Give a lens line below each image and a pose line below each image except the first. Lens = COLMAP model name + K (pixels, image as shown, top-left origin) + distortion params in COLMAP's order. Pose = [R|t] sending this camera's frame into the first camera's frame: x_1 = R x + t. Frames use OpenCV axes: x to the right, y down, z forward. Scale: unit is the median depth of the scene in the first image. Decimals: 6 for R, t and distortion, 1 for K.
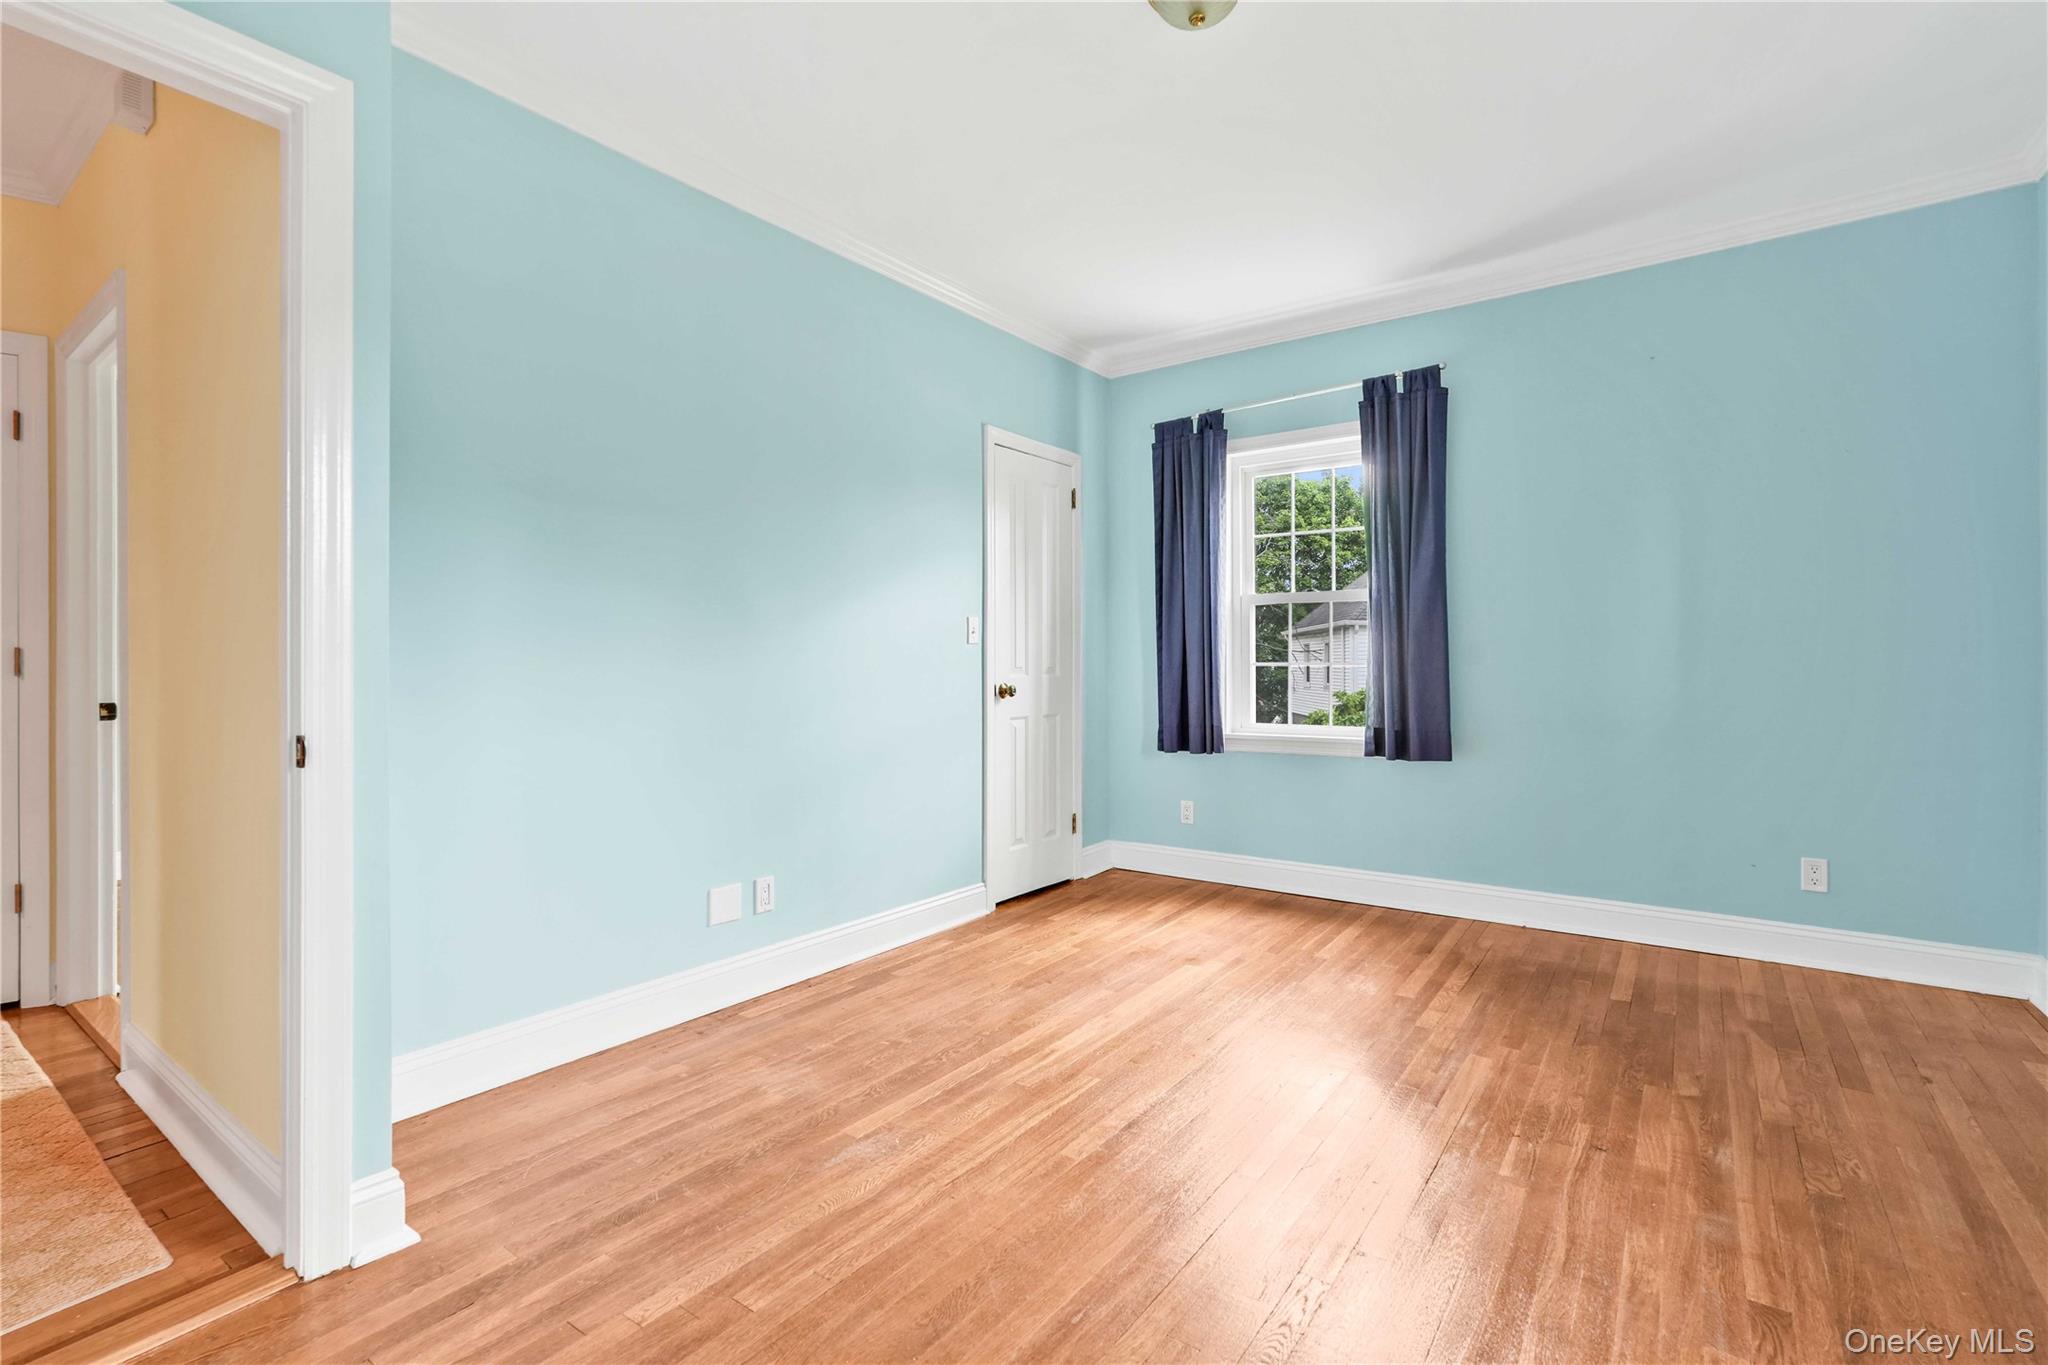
lens RADIAL K [[902.1, 0, 1013.4], [0, 902.1, 675.1], [0, 0, 1]] dist [-0.021702, 0.010210]
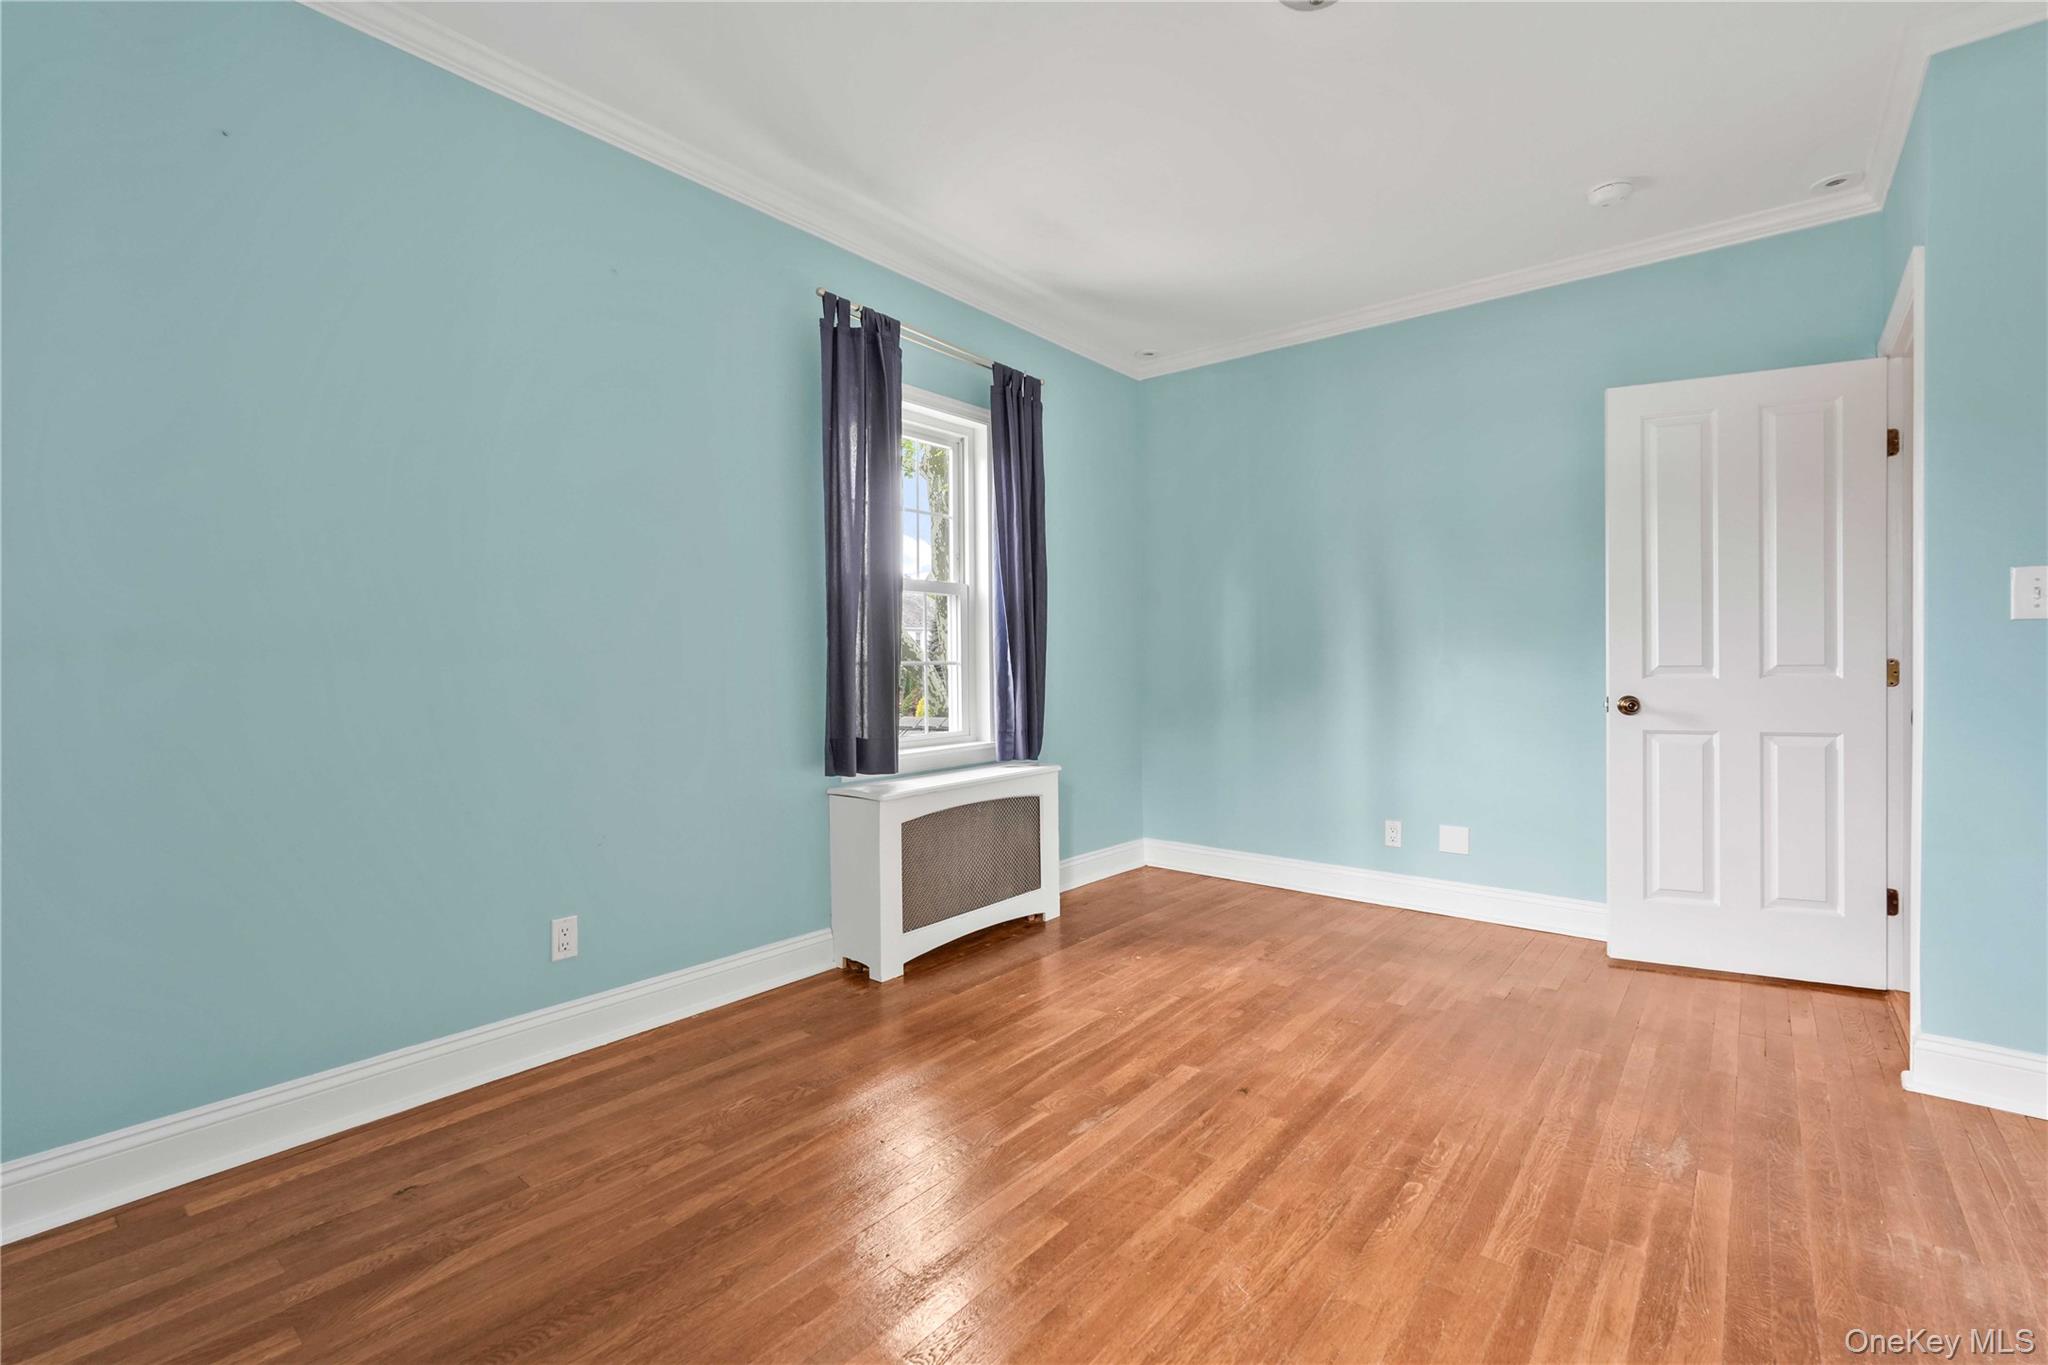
lens RADIAL K [[902.1, 0, 1013.4], [0, 902.1, 675.1], [0, 0, 1]] dist [-0.021702, 0.010210]
pose [[-0.998660, 0.013617, 0.049923, 0.452868], [0.014668, 0.999677, 0.020736, -0.019793], [-0.049625, 0.021440, -0.998538, 1.841141]]
